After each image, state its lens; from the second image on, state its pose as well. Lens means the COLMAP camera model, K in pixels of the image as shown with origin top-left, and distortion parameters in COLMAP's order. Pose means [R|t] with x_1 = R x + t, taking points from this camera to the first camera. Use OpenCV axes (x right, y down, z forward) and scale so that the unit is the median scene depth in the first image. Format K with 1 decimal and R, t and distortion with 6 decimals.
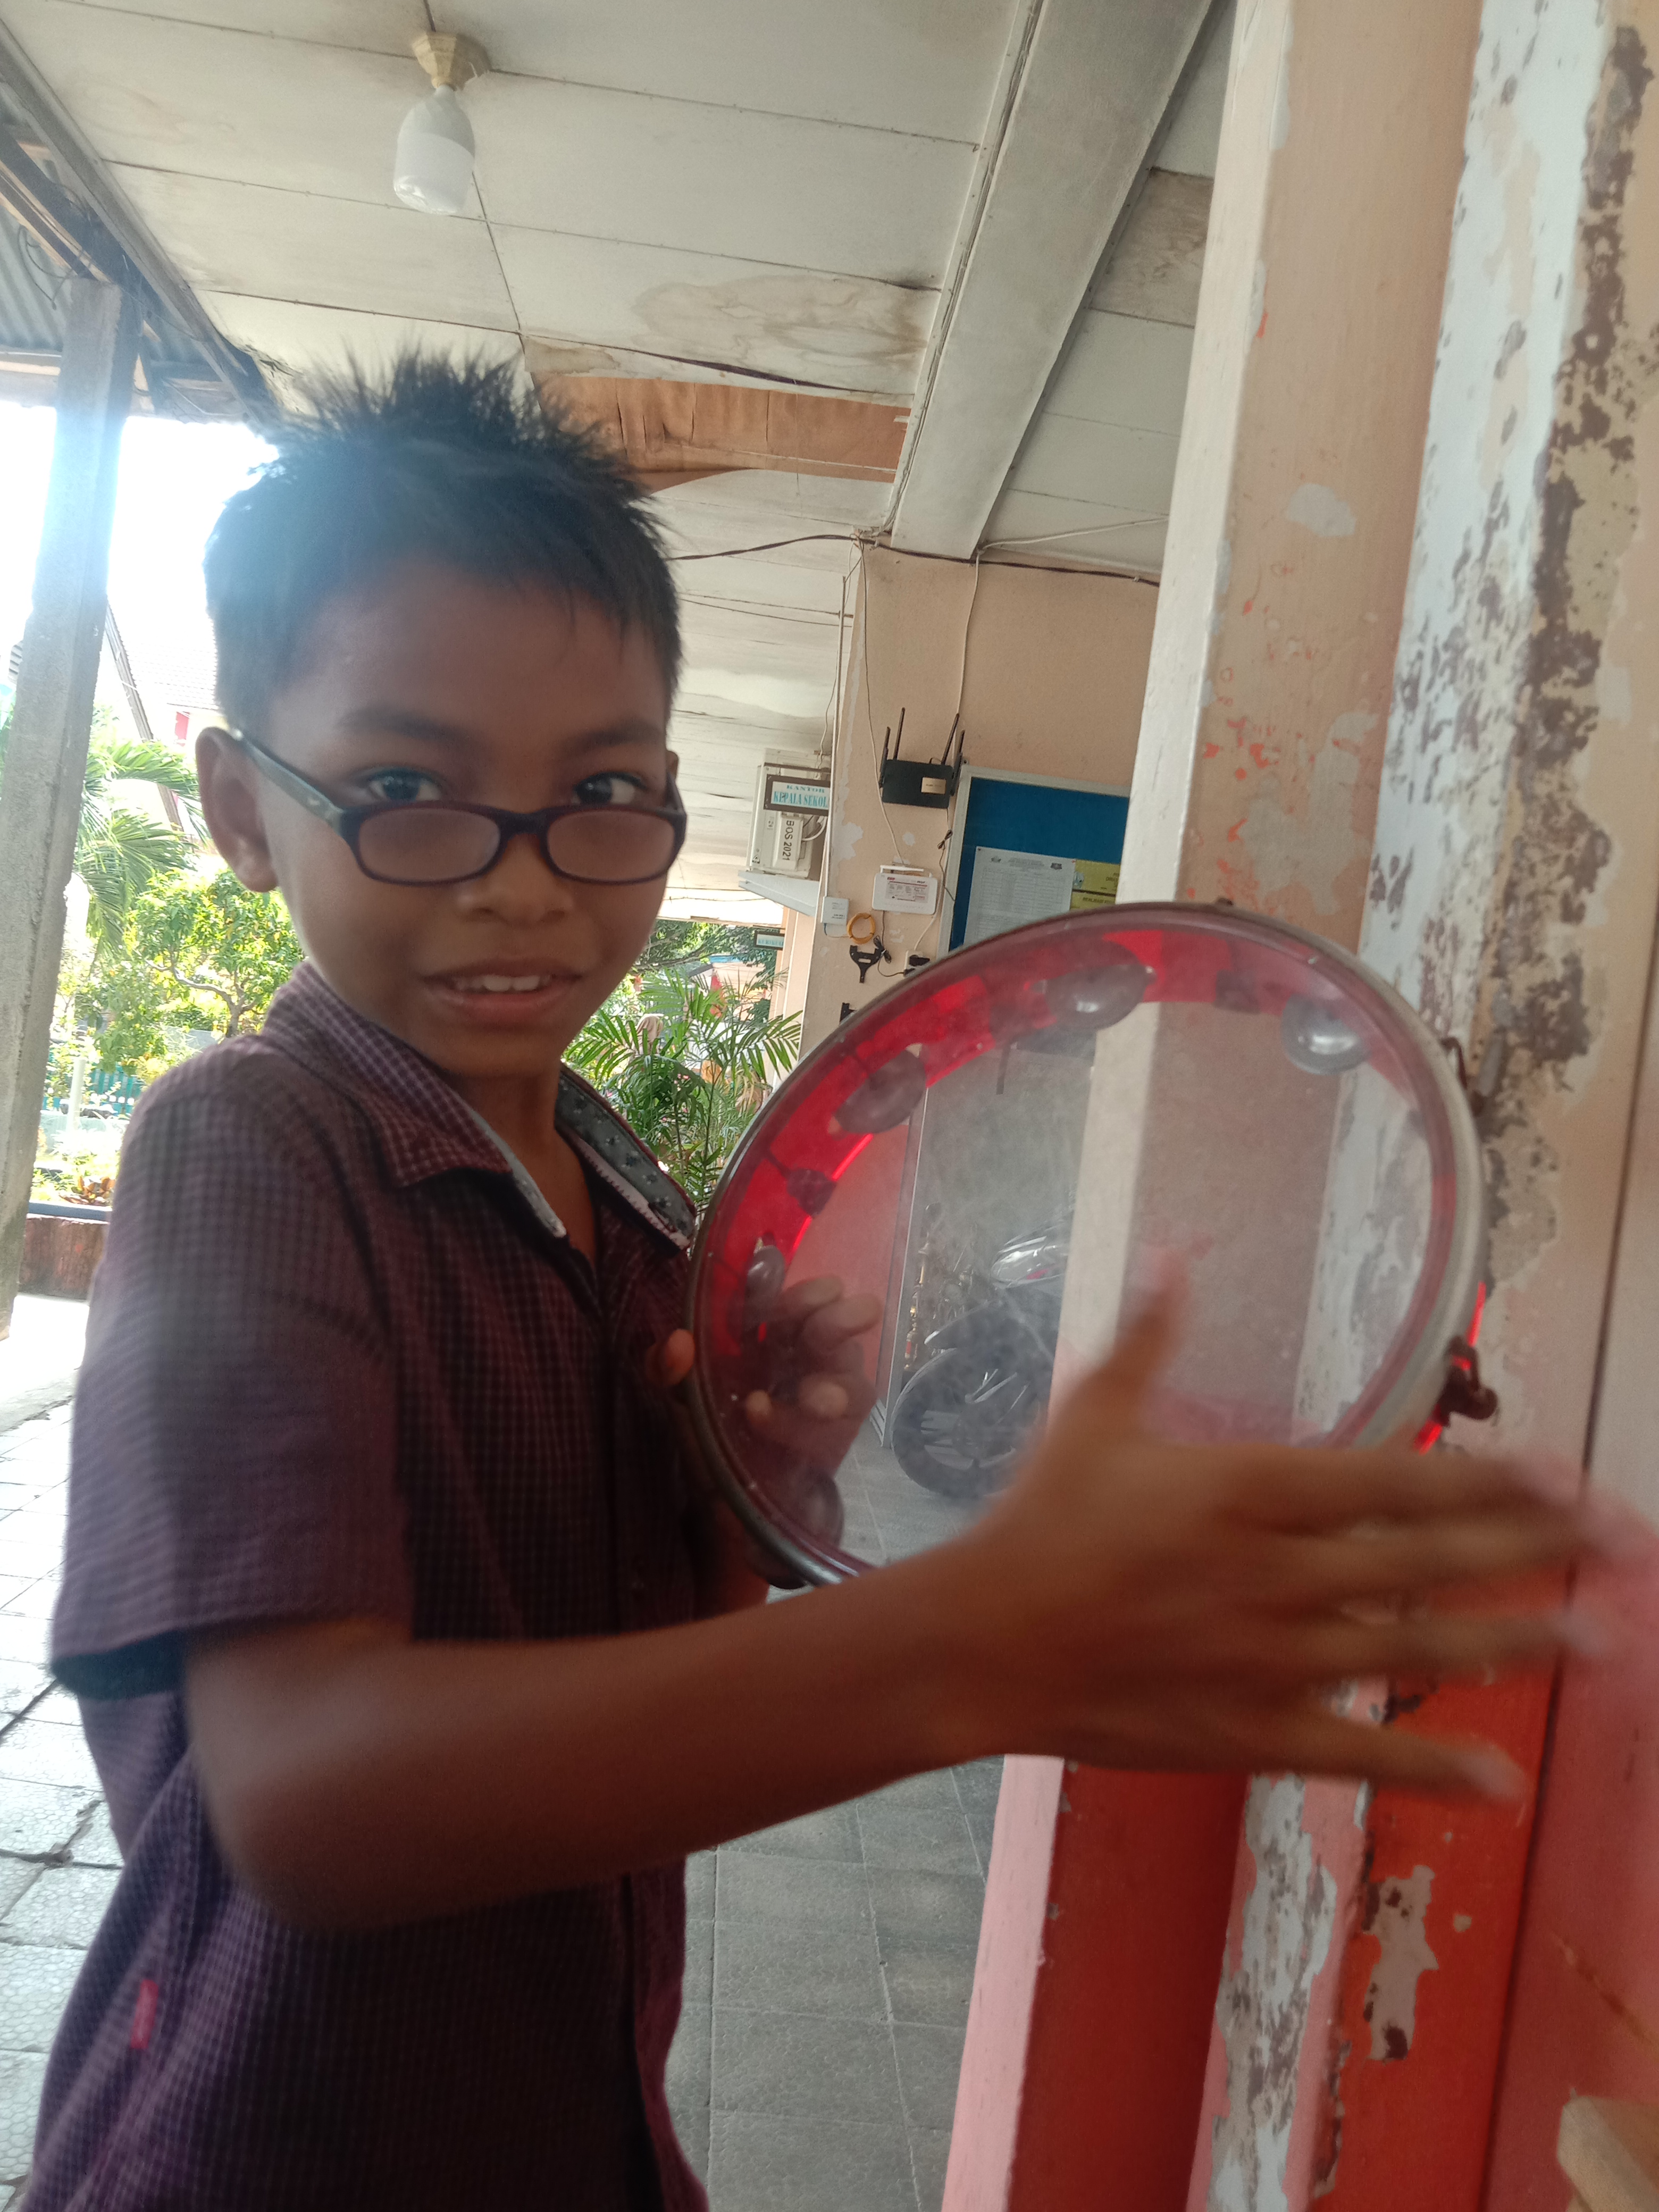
lens RADIAL K [[1787.7, 0, 829.5], [0, 1787.7, 1106.0], [0, 0, 1]] dist [0.077576, -0.171175]
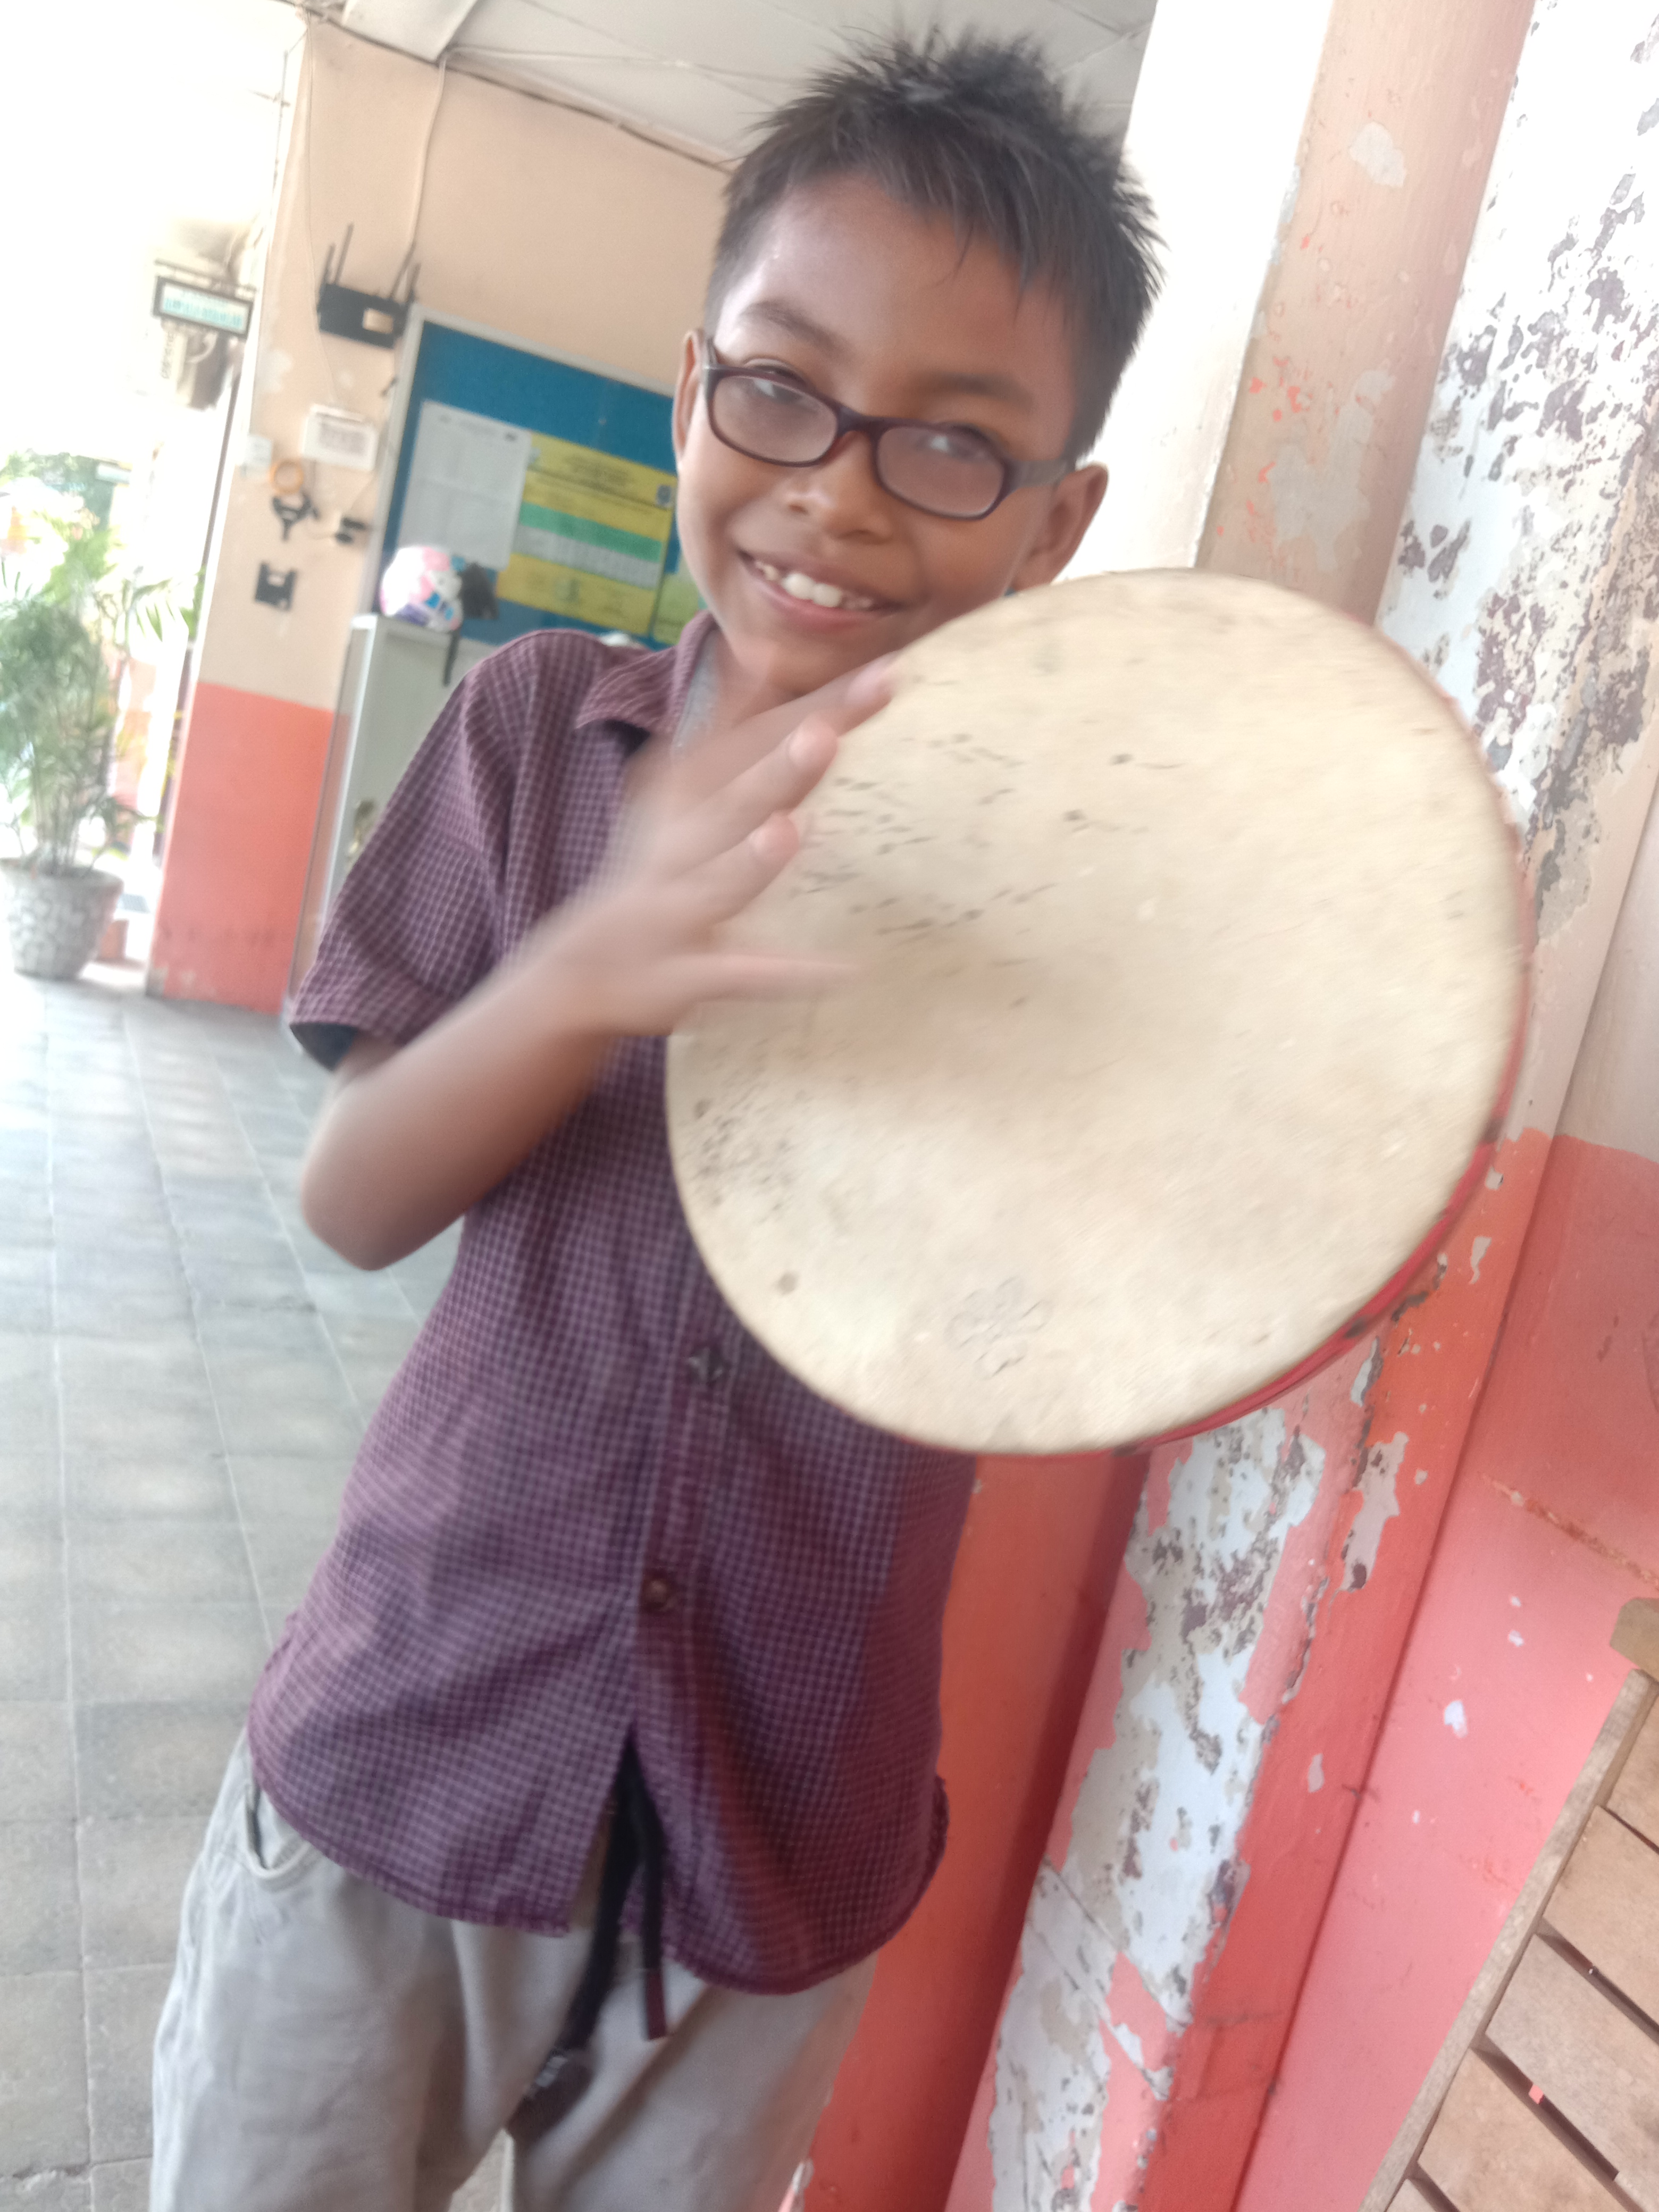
lens RADIAL K [[1847.2, 0, 829.5], [0, 1847.2, 1106.0], [0, 0, 1]] dist [-0.035006, 0.004424]
pose [[0.932619, 0.023526, 0.360095, -0.418442], [-0.099357, 0.976044, 0.193561, 0.020454], [-0.346915, -0.216296, 0.912615, 0.082201]]
